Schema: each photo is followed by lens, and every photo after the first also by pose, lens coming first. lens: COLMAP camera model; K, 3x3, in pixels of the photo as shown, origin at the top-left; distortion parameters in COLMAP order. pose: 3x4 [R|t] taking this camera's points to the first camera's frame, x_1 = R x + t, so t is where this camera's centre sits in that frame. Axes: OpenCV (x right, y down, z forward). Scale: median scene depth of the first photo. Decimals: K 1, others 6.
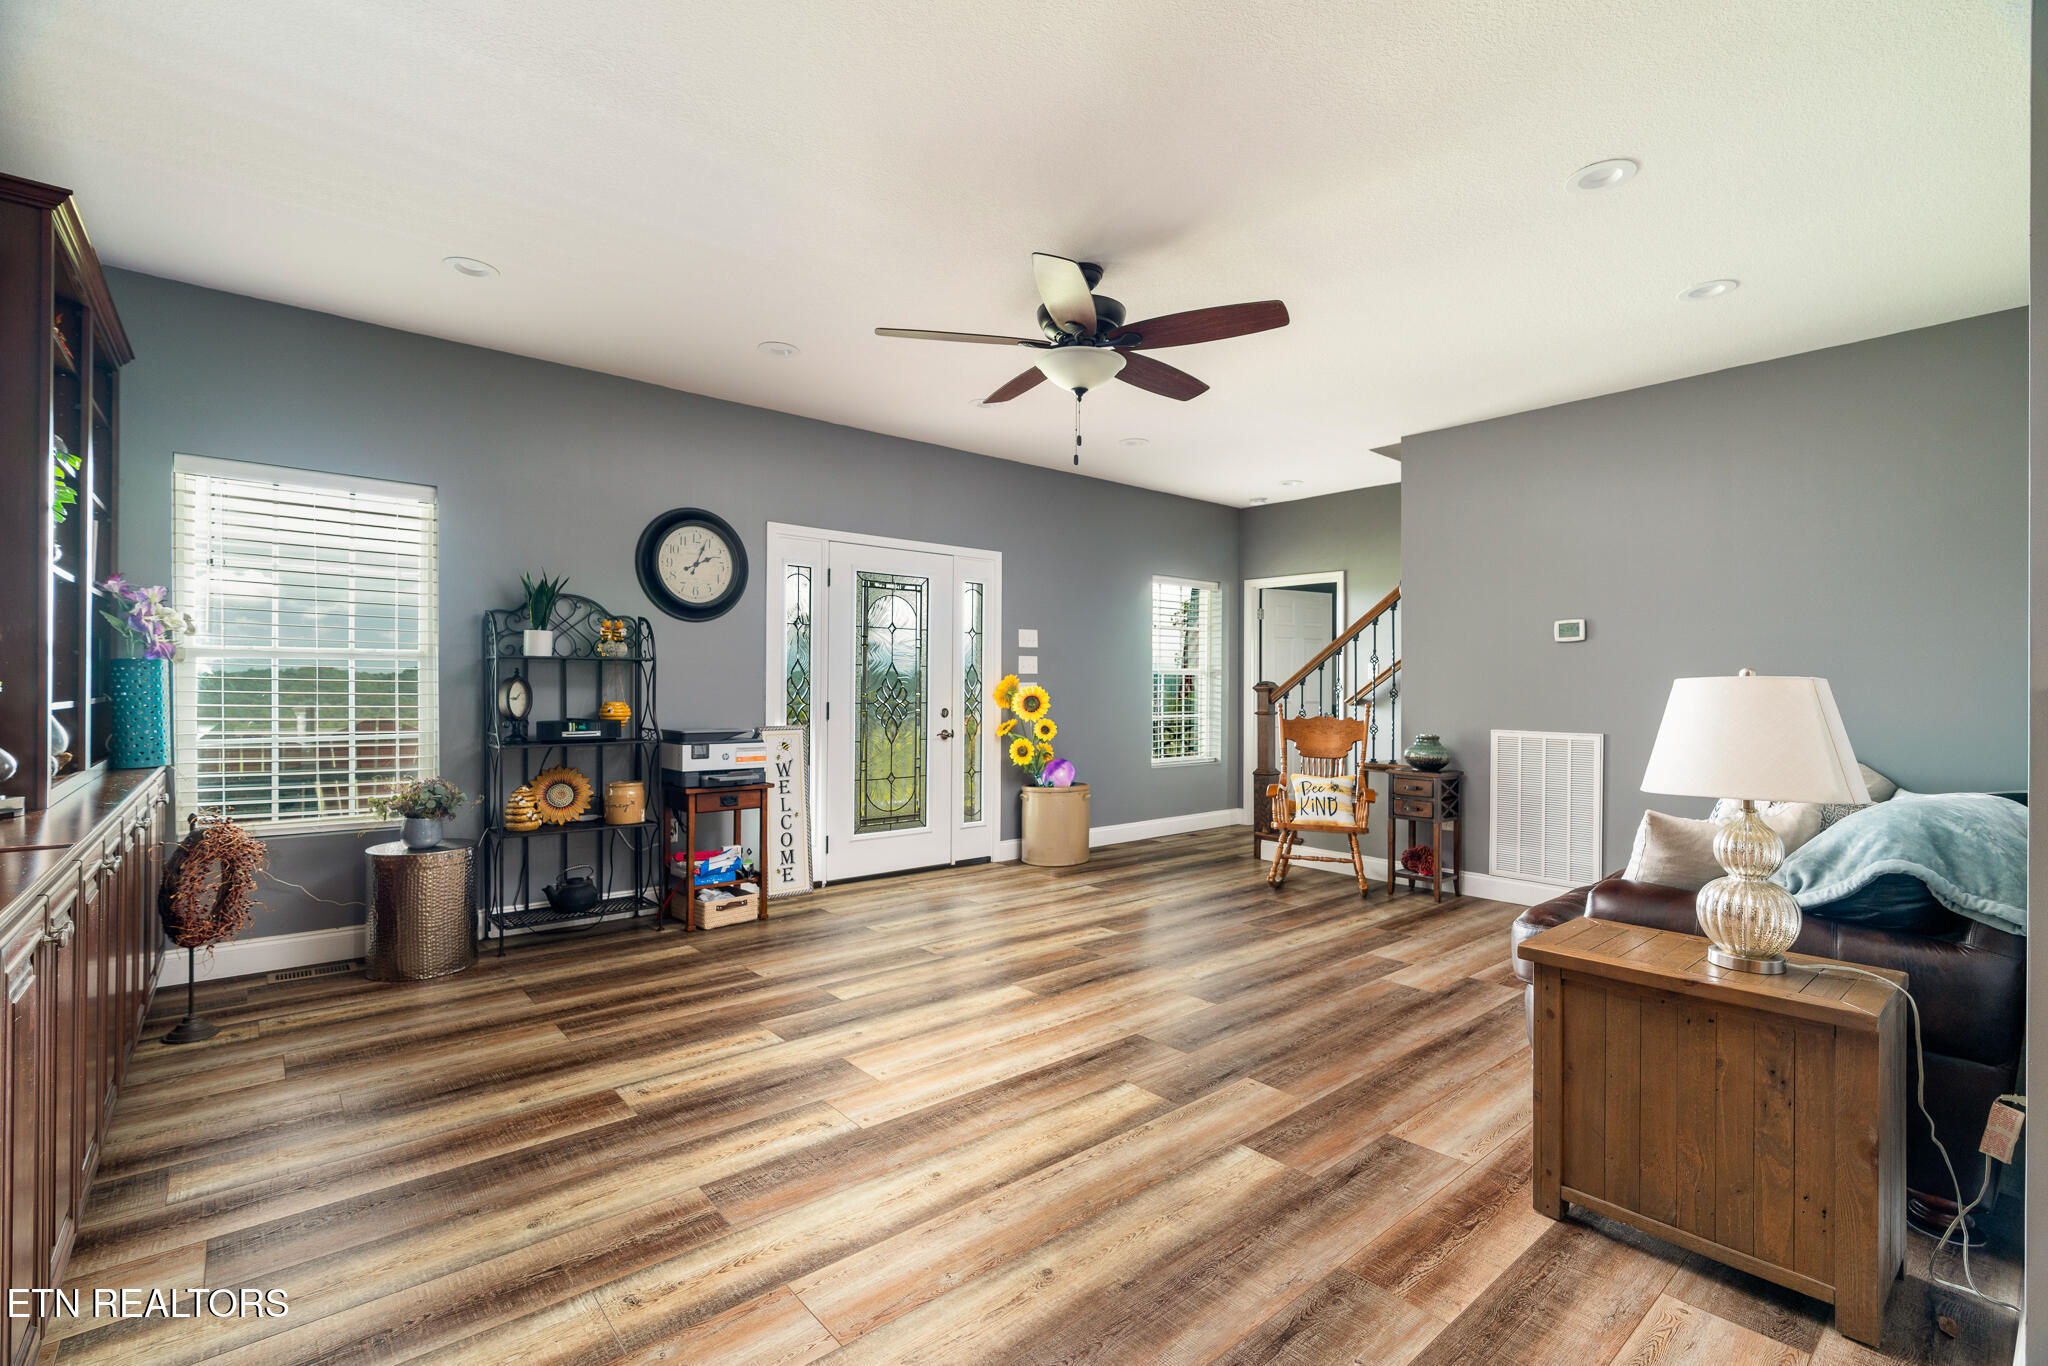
lens RADIAL K [[933.4, 0, 1025.1], [0, 933.4, 686.6], [0, 0, 1]] dist [-0.009252, 0.001693]
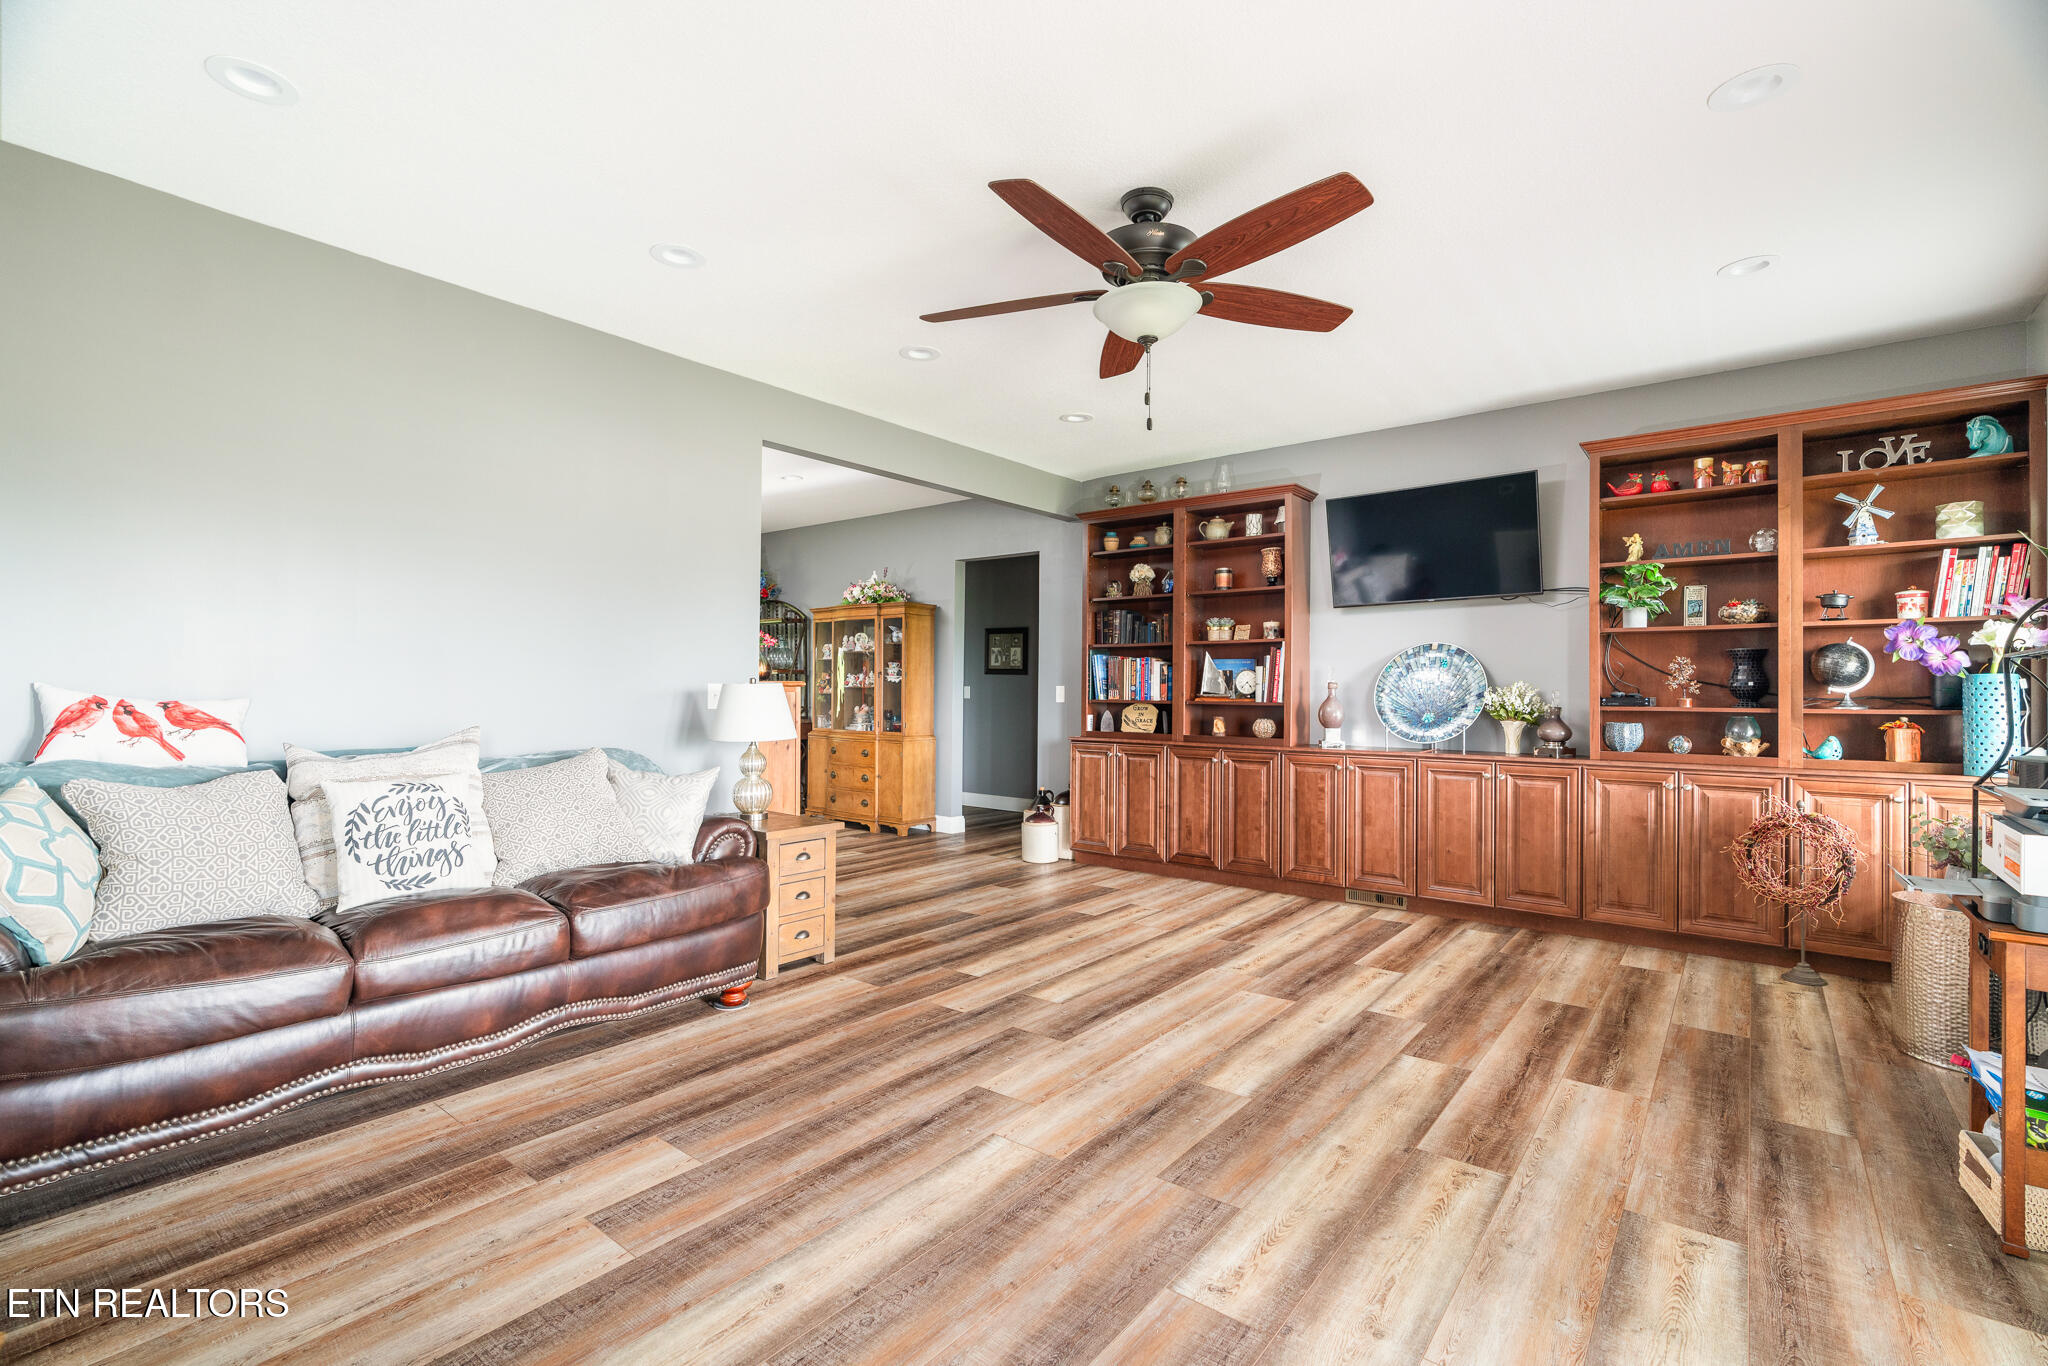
lens RADIAL K [[933.4, 0, 1026.9], [0, 933.4, 684.5], [0, 0, 1]] dist [-0.009252, 0.001693]
pose [[-0.981865, -0.014044, -0.189063, 0.372224], [-0.012747, 0.999886, -0.008072, 0.003767], [0.189155, -0.005516, -0.981932, 2.086868]]
